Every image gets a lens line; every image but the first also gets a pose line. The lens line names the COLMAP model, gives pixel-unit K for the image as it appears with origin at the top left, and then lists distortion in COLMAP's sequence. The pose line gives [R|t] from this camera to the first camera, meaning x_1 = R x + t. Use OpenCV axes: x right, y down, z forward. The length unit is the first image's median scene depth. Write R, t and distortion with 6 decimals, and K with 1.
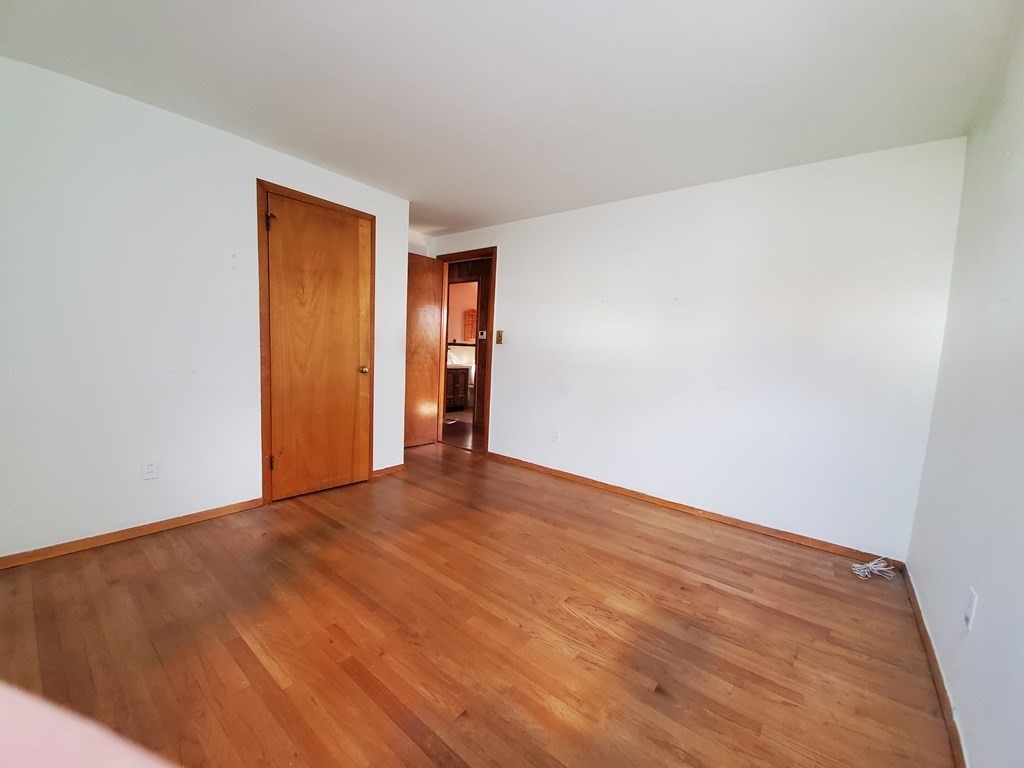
lens RADIAL K [[405.3, 0, 505.1], [0, 405.3, 390.3], [0, 0, 1]] dist [0.009005, -0.013871]
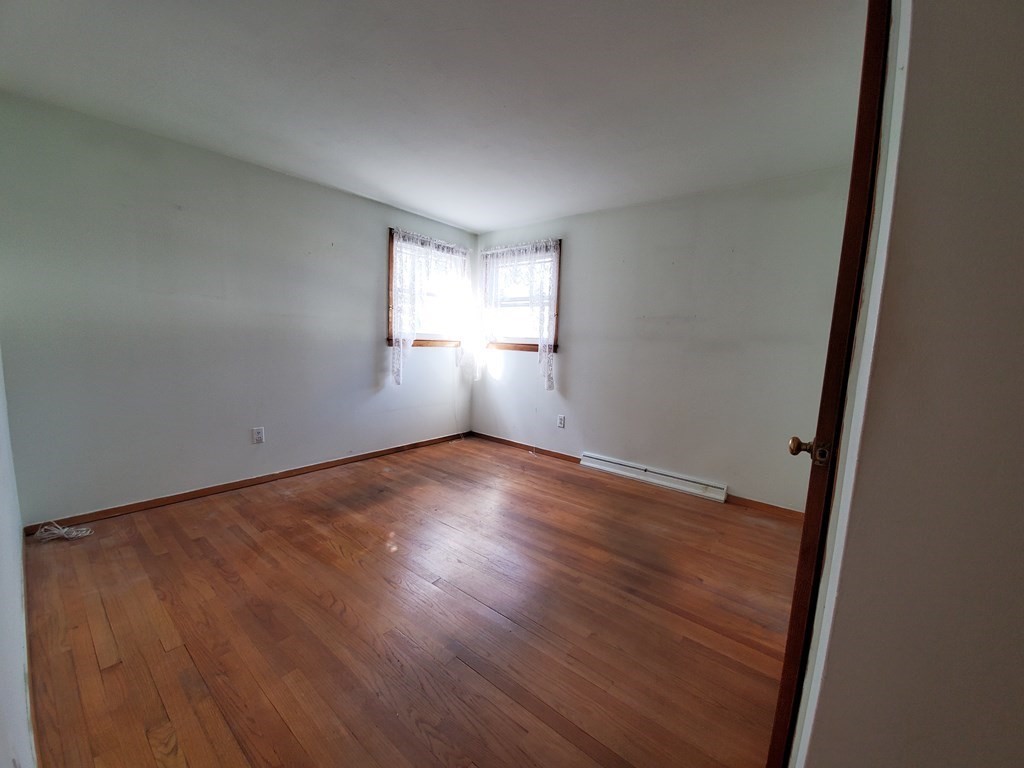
lens RADIAL K [[405.3, 0, 505.1], [0, 405.3, 390.3], [0, 0, 1]] dist [0.009005, -0.013871]
pose [[-0.996189, -0.087150, 0.003596, -0.154946], [-0.084076, 0.970397, 0.226409, -0.217834], [-0.023221, 0.225244, -0.974026, 1.905259]]
